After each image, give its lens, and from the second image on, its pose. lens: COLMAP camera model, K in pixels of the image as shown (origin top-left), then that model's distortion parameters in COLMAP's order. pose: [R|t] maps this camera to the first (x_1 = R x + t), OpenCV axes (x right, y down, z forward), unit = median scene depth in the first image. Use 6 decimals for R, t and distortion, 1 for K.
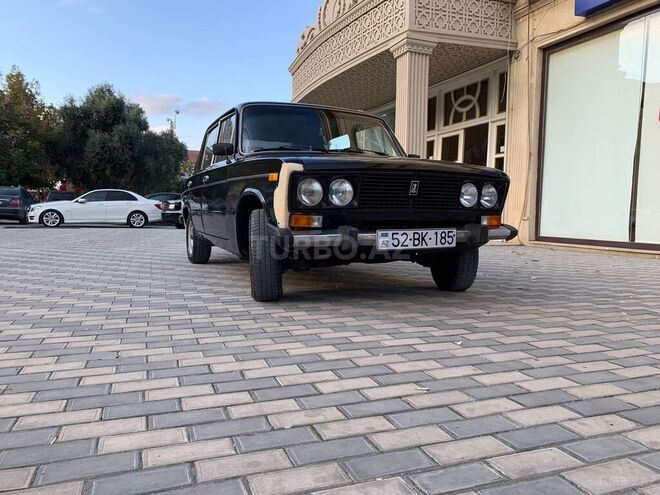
lens RADIAL K [[504.1, 0, 334.5], [0, 504.1, 246.5], [0, 0, 1]] dist [0.000782, -0.000812]
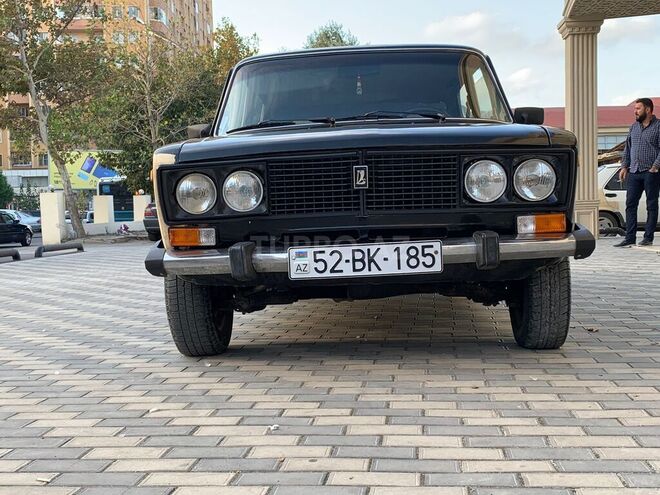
lens RADIAL K [[846.9, 0, 328.9], [0, 846.9, 250.1], [0, 0, 1]] dist [0.186448, -0.509575]
pose [[0.888764, -0.021946, -0.457839, 0.189717], [0.012369, 0.999638, -0.023906, -0.000861], [0.458198, 0.015583, 0.888713, 0.019103]]
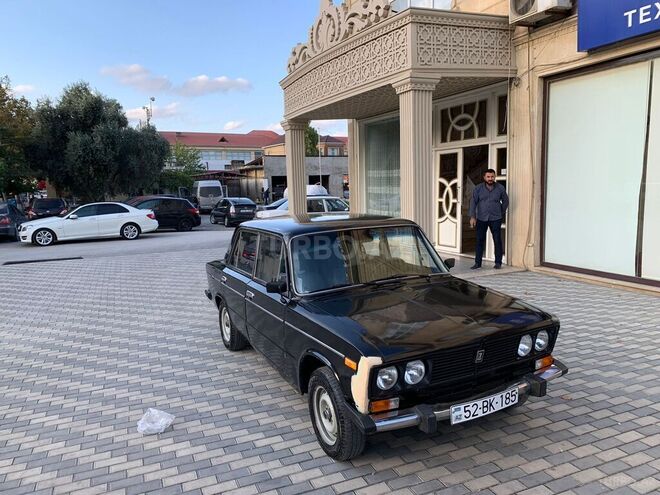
lens RADIAL K [[503.5, 0, 330.0], [0, 503.5, 247.5], [0, 0, 1]] dist [0.002837, -0.010138]
pose [[0.998260, -0.053531, 0.024707, -0.053942], [0.051995, 0.996896, 0.059118, -0.134264], [-0.027795, -0.057731, 0.997945, -0.009838]]
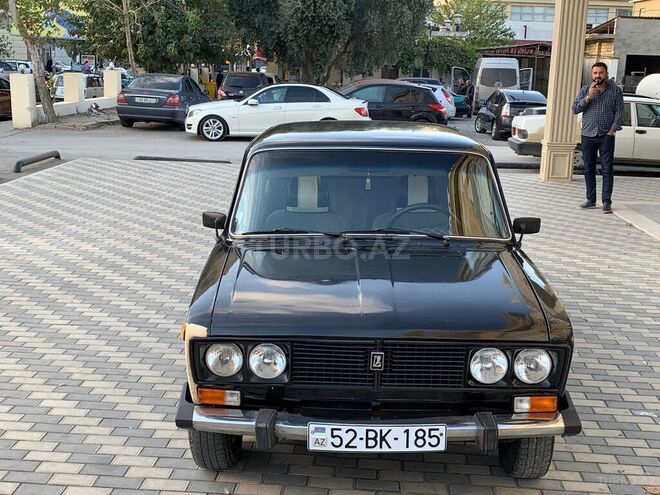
lens RADIAL K [[846.9, 0, 328.9], [0, 846.9, 250.1], [0, 0, 1]] dist [0.186448, -0.509575]
pose [[0.904829, 0.096093, -0.414790, 0.177537], [-0.038970, 0.988801, 0.144061, -0.135457], [0.423988, -0.114186, 0.898441, -0.011609]]
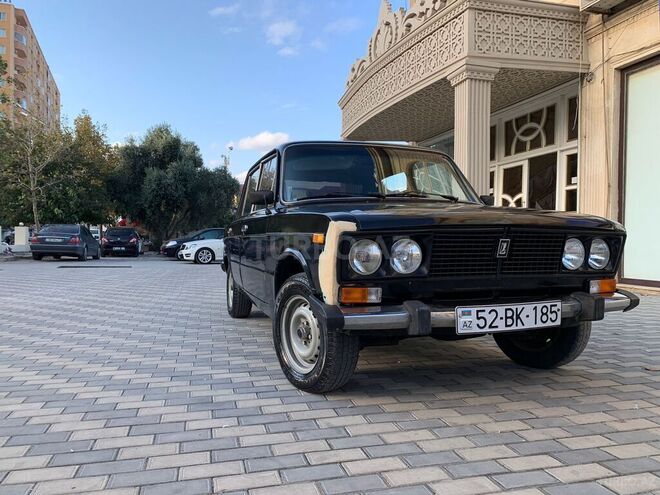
lens RADIAL K [[504.0, 0, 331.8], [0, 504.0, 247.0], [0, 0, 1]] dist [0.008032, -0.004796]
pose [[0.994456, -0.008238, -0.104826, -0.006024], [0.002007, 0.998231, -0.059415, -0.023440], [0.105130, 0.058876, 0.992714, 0.070351]]
